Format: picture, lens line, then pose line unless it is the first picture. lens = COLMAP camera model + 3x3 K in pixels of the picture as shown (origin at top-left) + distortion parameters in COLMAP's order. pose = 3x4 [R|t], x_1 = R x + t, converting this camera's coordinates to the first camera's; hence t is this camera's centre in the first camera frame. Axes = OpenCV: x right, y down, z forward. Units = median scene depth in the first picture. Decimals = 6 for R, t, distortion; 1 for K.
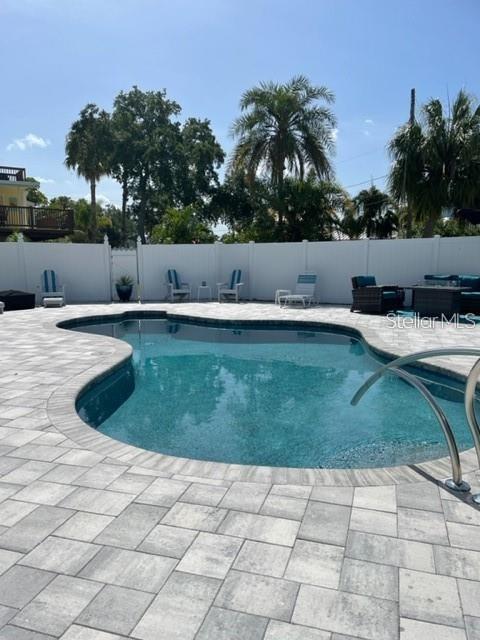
lens RADIAL K [[487.2, 0, 240.0], [0, 487.2, 320.0], [0, 0, 1]] dist [0.107611, -0.128286]
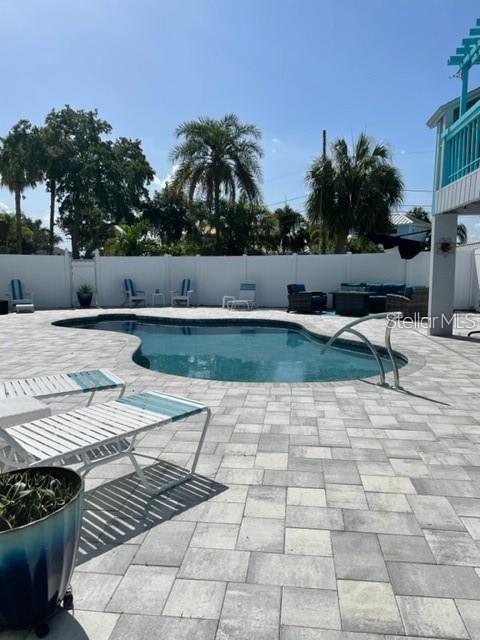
lens RADIAL K [[487.2, 0, 240.0], [0, 487.2, 320.0], [0, 0, 1]] dist [0.107611, -0.128286]
pose [[0.983899, -0.015456, 0.178053, -0.073055], [0.019539, 0.999584, -0.021198, 0.017016], [-0.177652, 0.024336, 0.983792, -0.130236]]
